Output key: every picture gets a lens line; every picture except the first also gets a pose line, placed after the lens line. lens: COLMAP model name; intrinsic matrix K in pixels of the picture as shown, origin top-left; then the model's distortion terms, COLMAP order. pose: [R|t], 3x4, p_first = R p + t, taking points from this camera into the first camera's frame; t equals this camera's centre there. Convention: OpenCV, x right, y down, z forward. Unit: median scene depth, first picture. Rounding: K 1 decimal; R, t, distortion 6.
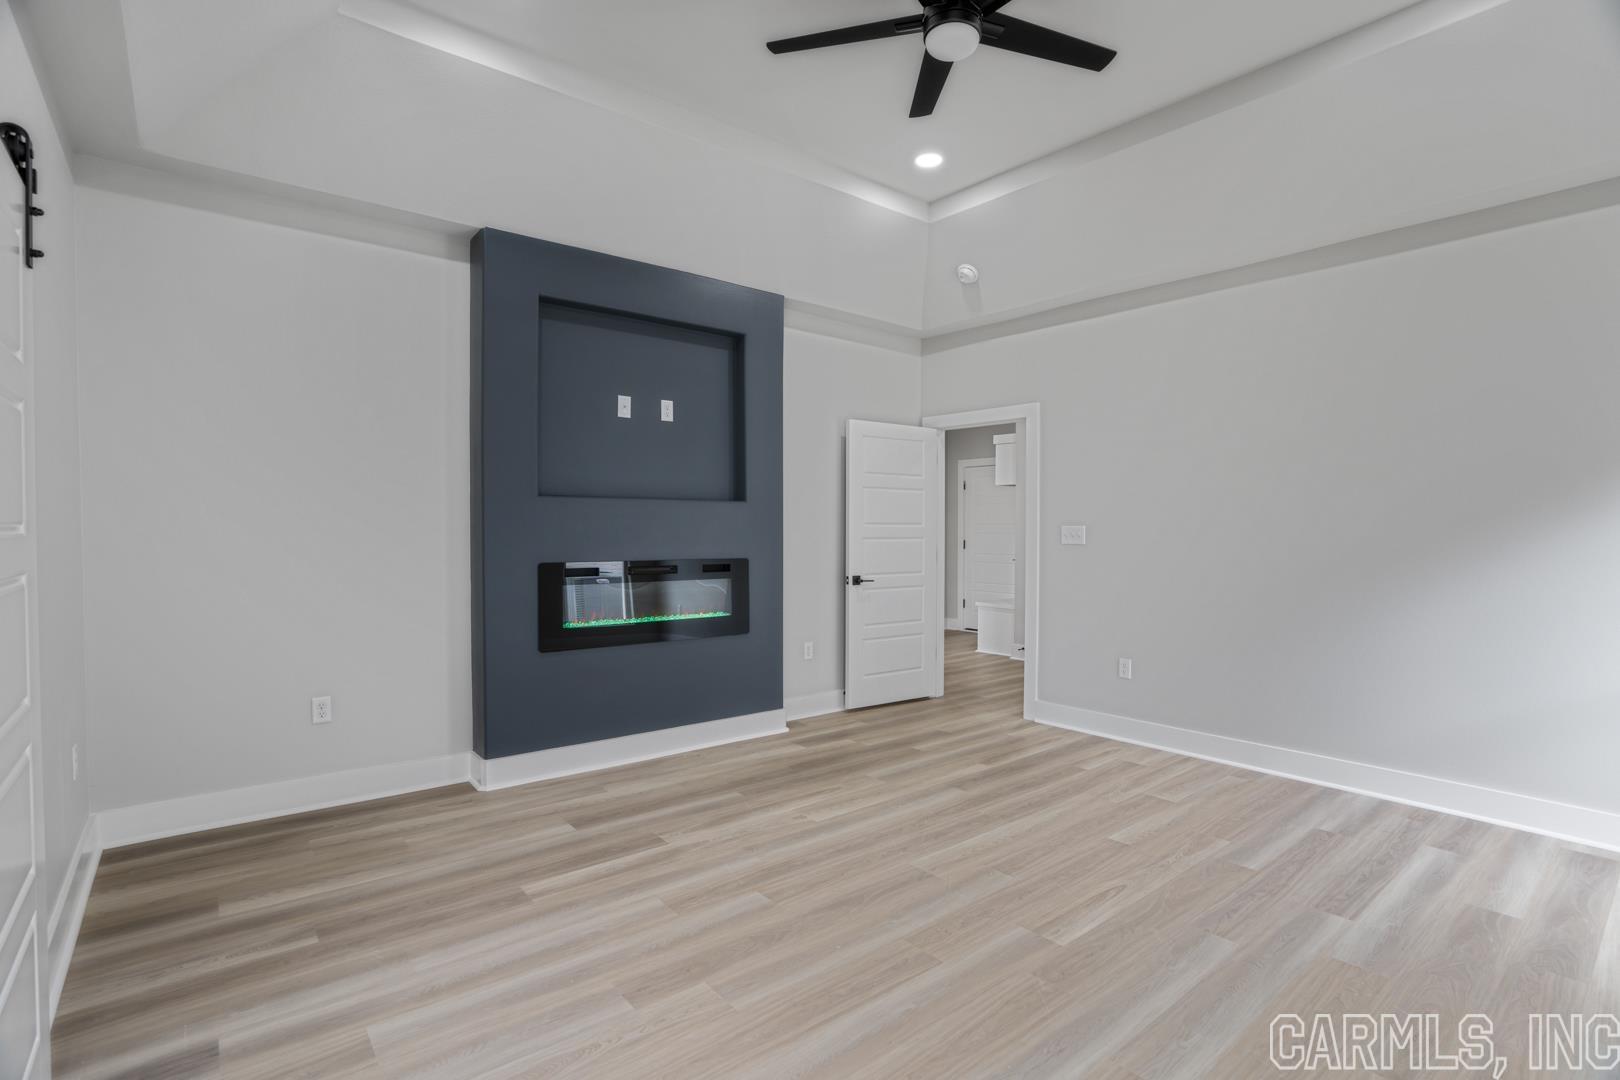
lens RADIAL K [[753.3, 0, 807.8], [0, 753.3, 534.8], [0, 0, 1]] dist [-0.067068, 0.031891]
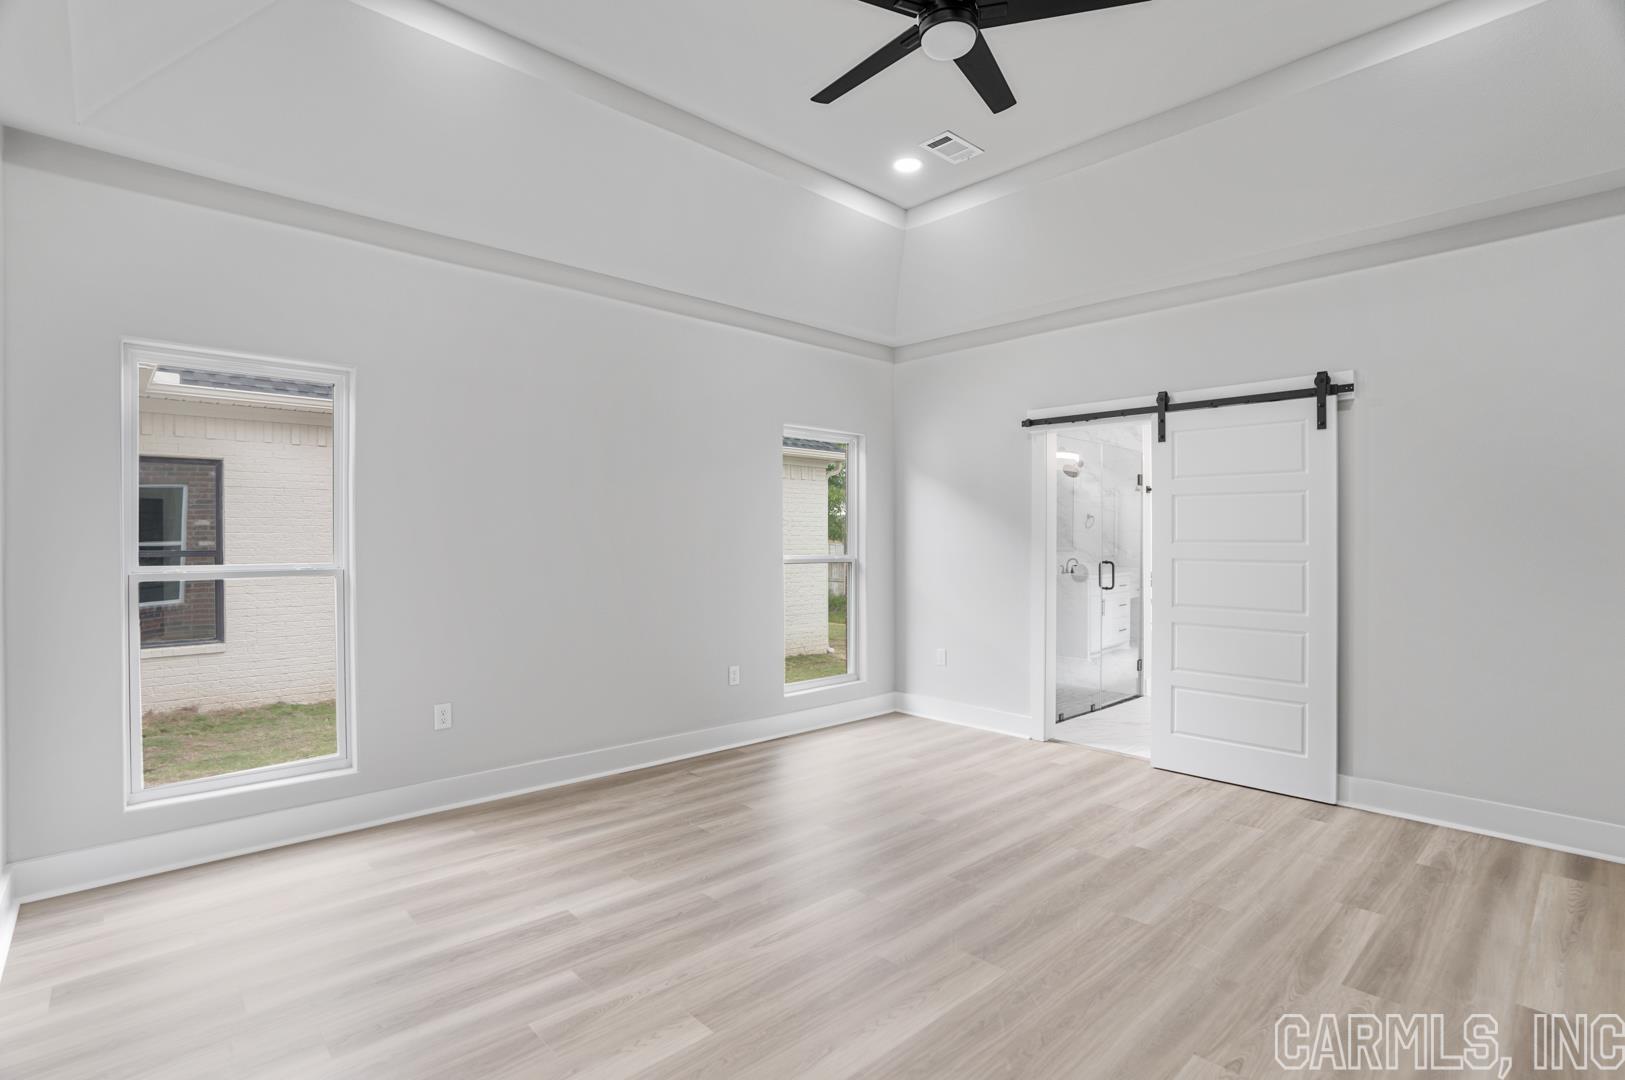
lens RADIAL K [[770.5, 0, 818.4], [0, 770.5, 542.9], [0, 0, 1]] dist [-0.074518, 0.028454]
pose [[-0.996782, -0.006692, -0.079885, 0.453784], [-0.007613, 0.999908, 0.011234, -0.016838], [0.079803, 0.011806, -0.996741, 2.011357]]
